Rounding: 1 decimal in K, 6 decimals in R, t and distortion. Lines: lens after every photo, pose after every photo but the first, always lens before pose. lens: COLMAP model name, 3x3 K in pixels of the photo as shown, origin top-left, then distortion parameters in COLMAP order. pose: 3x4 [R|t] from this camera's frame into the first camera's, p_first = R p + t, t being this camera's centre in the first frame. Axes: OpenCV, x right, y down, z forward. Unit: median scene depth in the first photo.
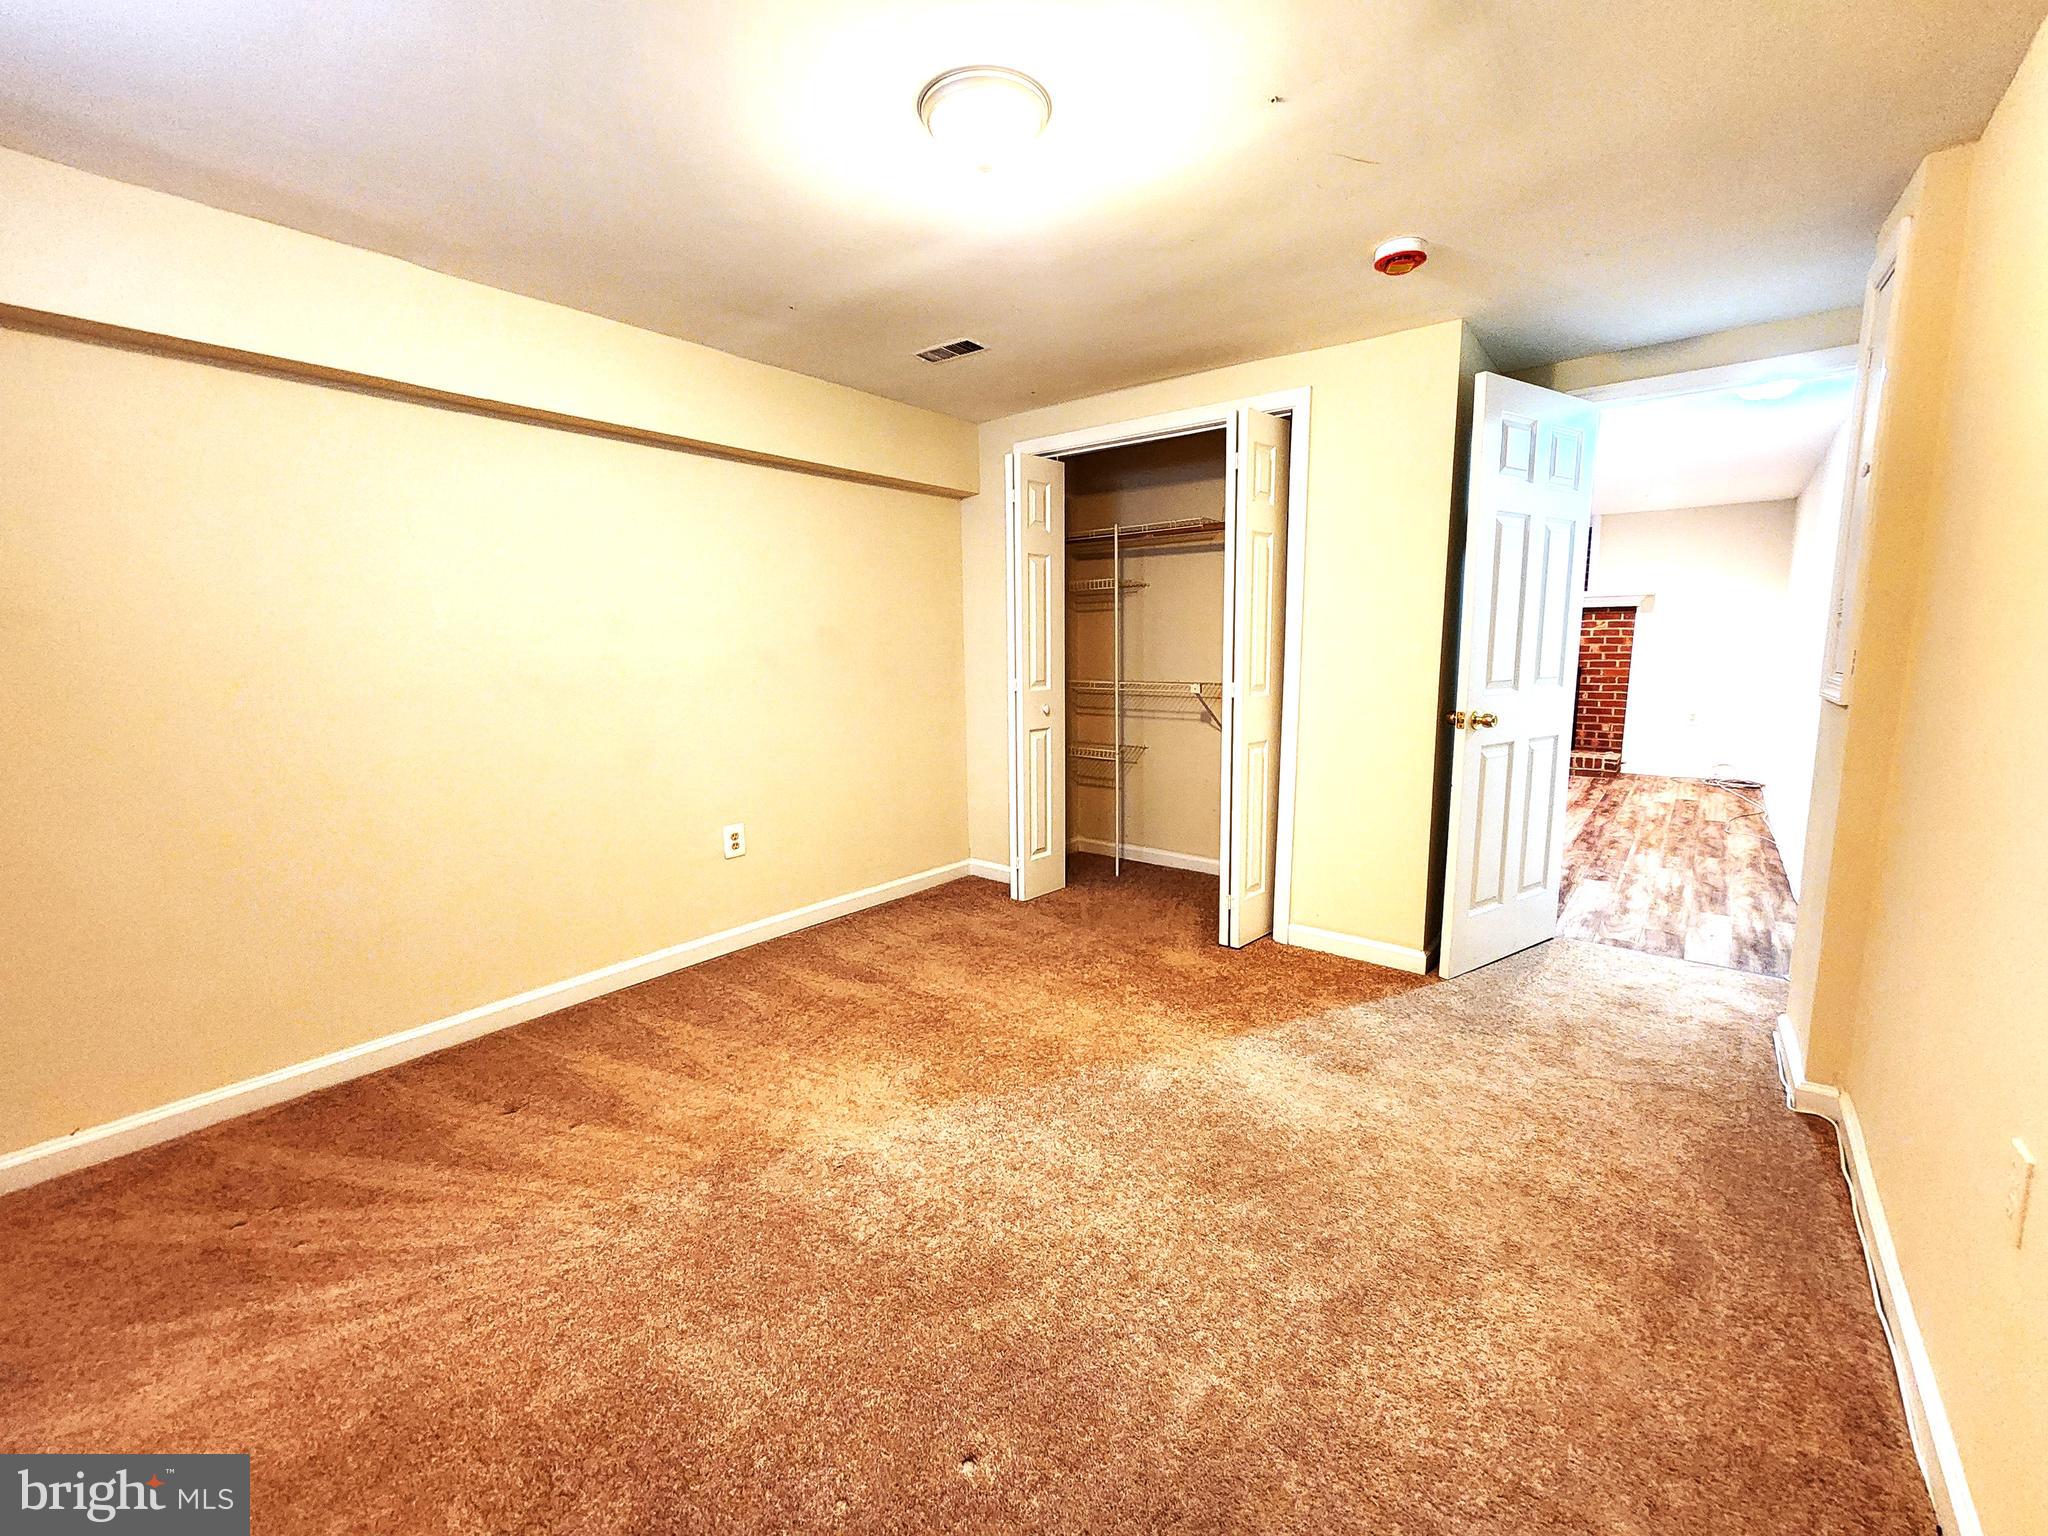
lens RADIAL K [[842.5, 0, 1030.5], [0, 842.5, 764.9], [0, 0, 1]] dist [0.002637, -0.000844]
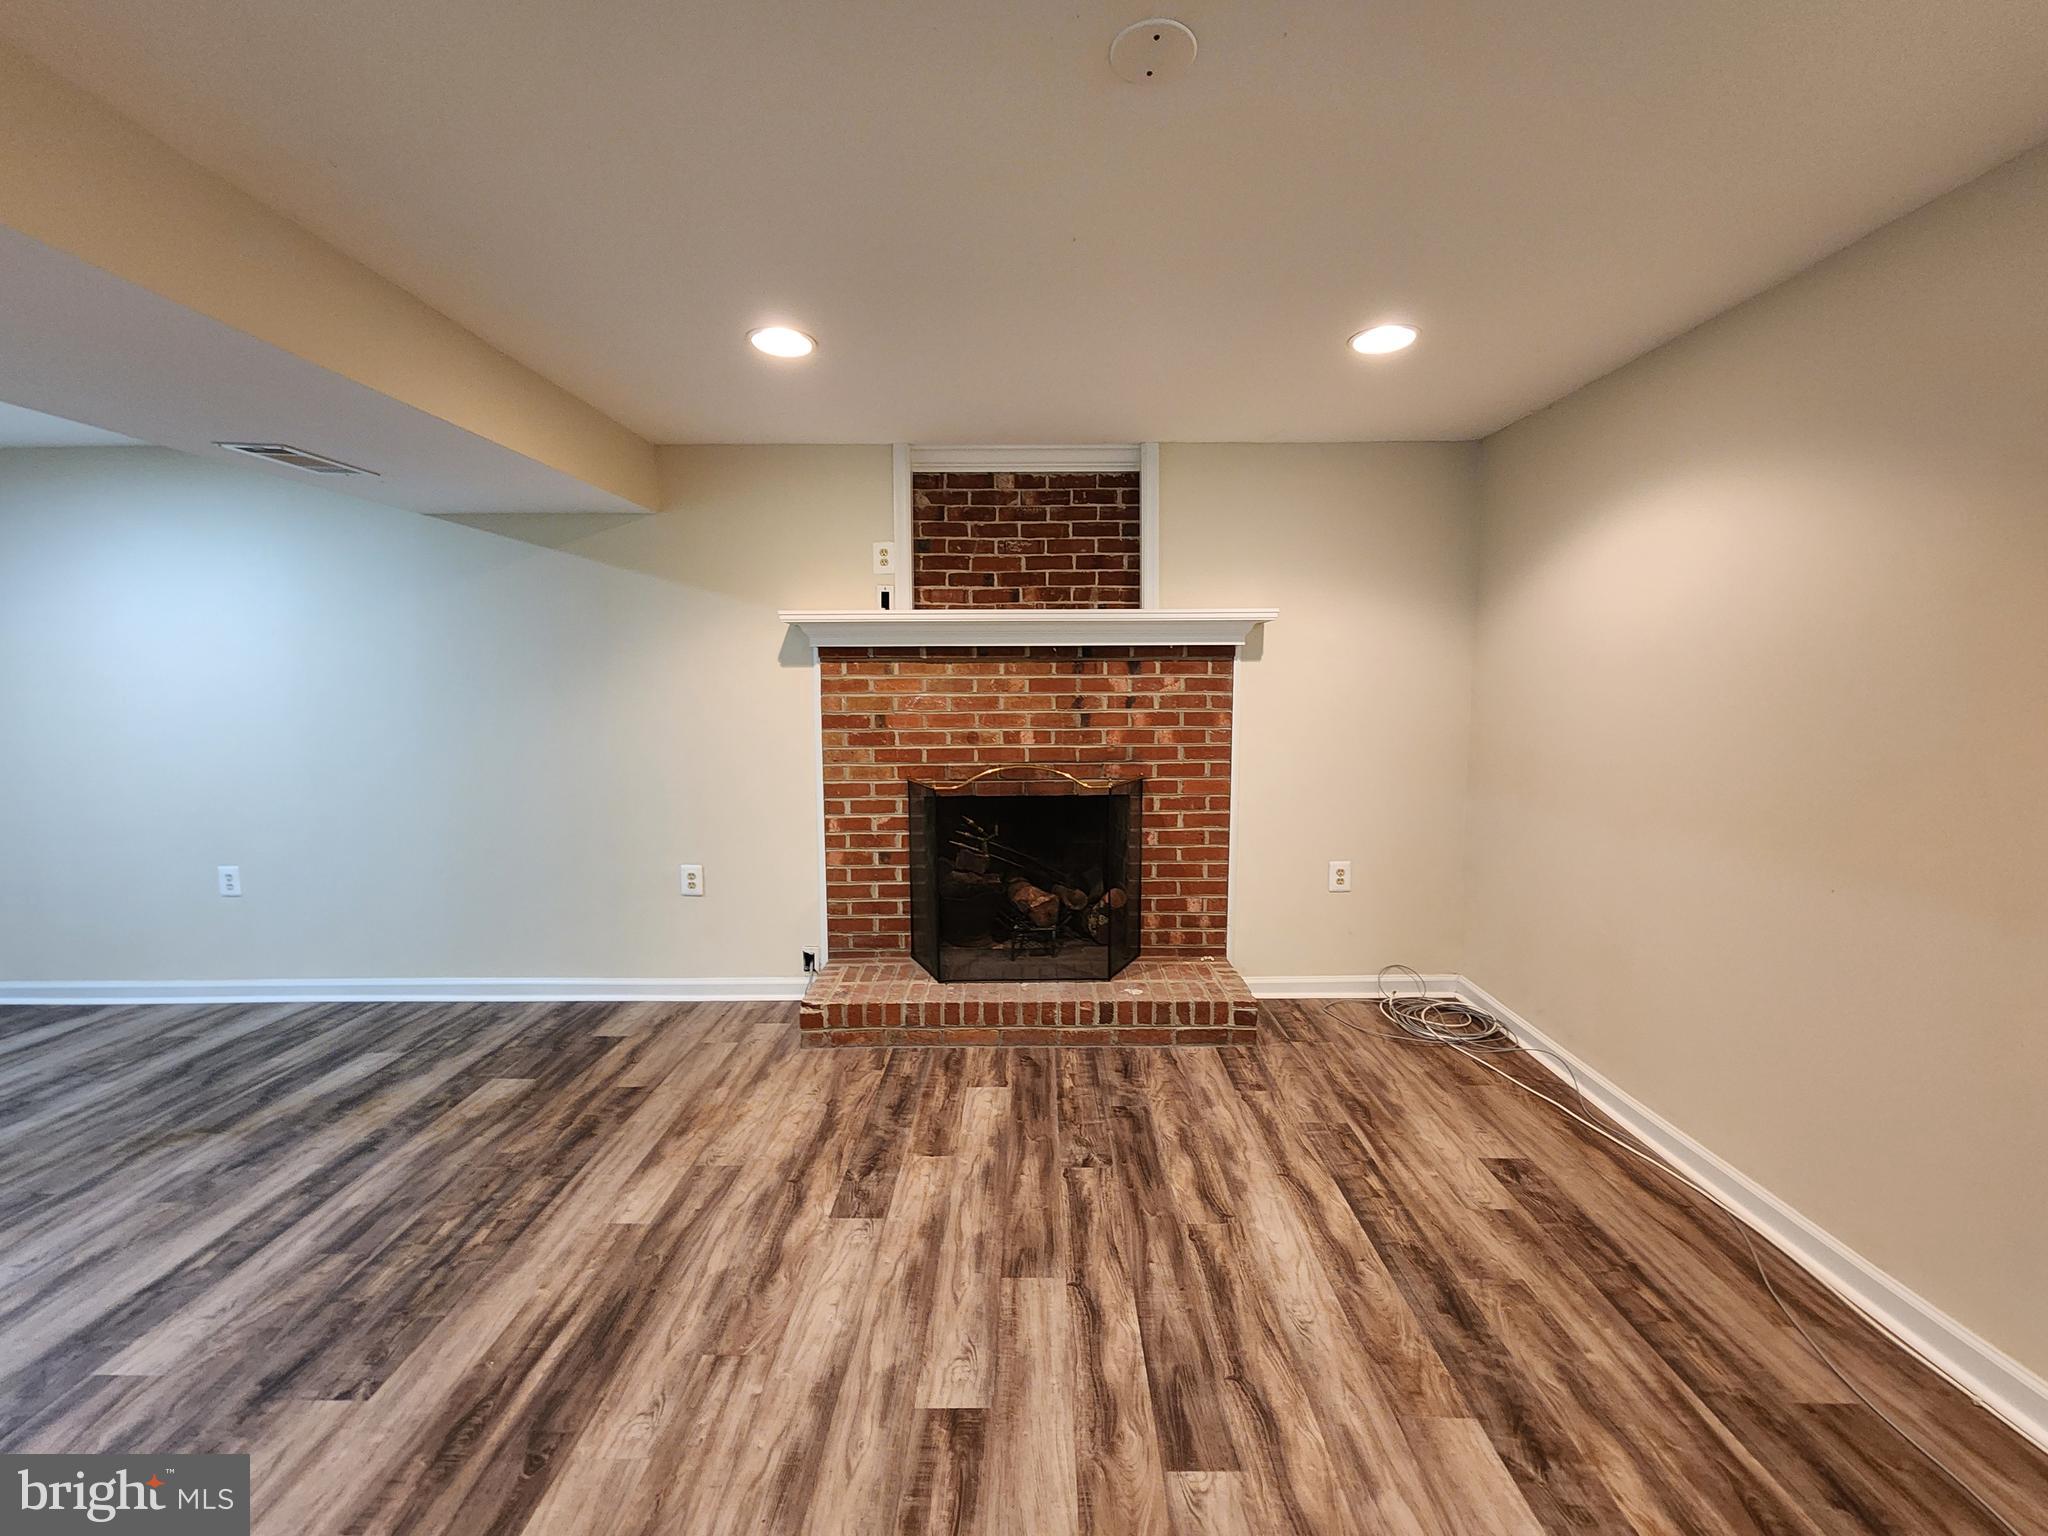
lens RADIAL K [[842.5, 0, 1025.7], [0, 842.5, 761.7], [0, 0, 1]] dist [0.002637, -0.000844]
pose [[0.780241, -0.053782, 0.623163, 0.328200], [0.086615, 0.995988, -0.022489, -0.121140], [-0.619453, 0.071522, 0.781769, 0.695511]]
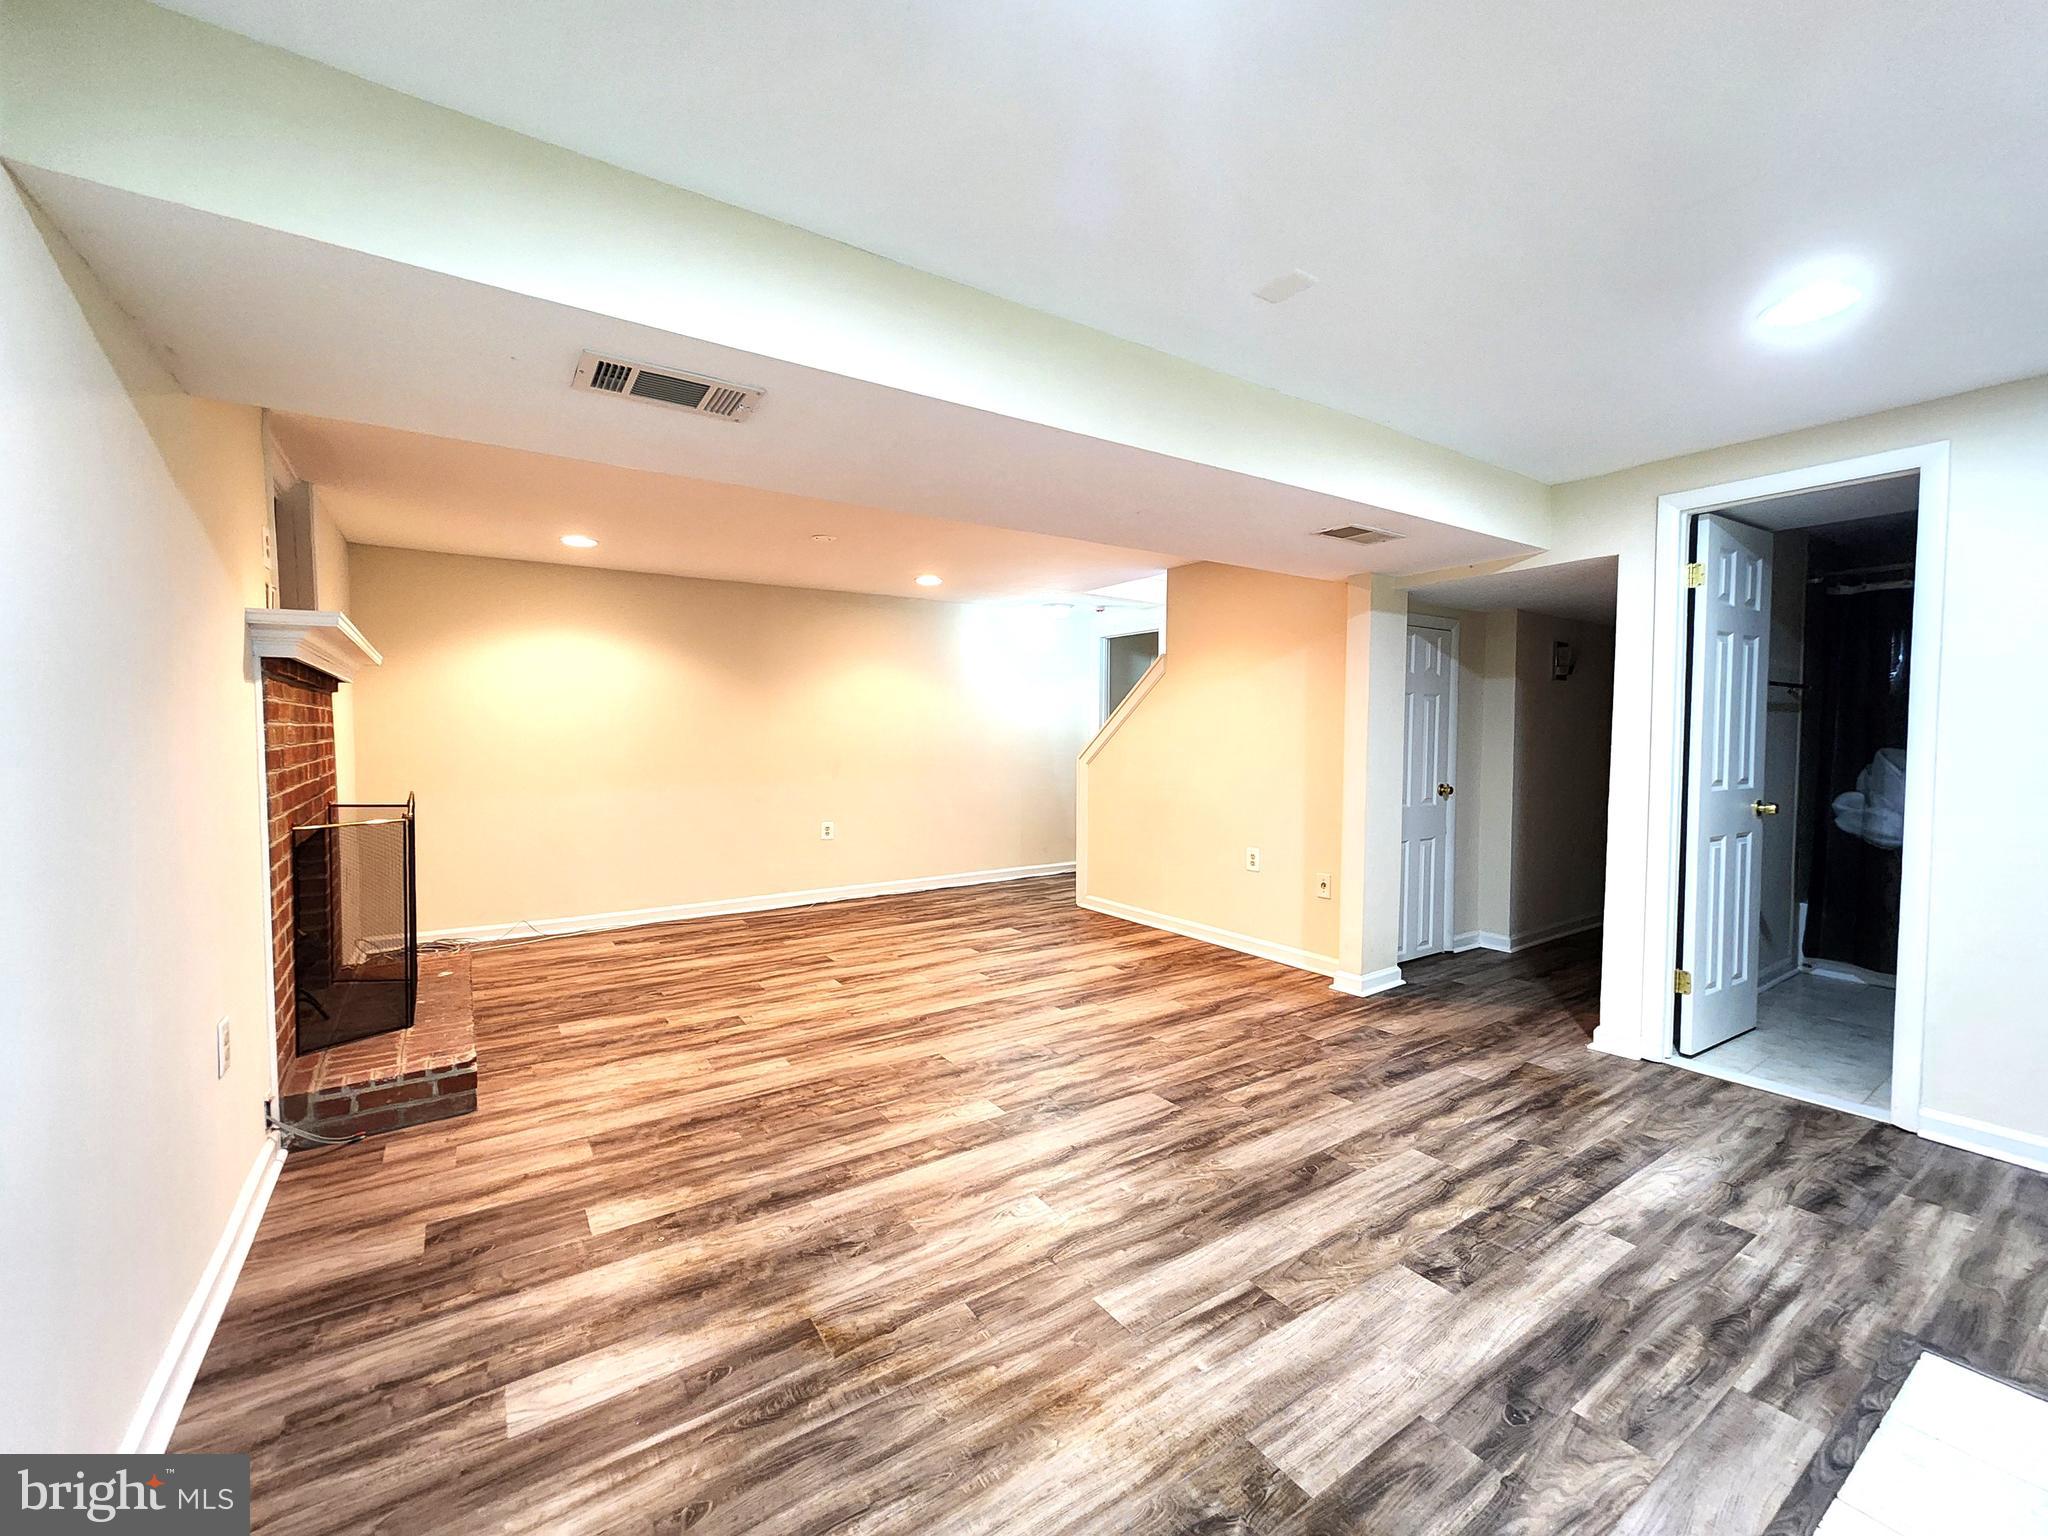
lens RADIAL K [[842.5, 0, 1027.3], [0, 842.5, 764.7], [0, 0, 1]] dist [0.002637, -0.000844]
pose [[-0.955732, -0.004293, 0.294207, 0.150886], [0.049894, 0.983048, 0.176427, -0.204151], [-0.289977, 0.183296, -0.939317, 1.340878]]
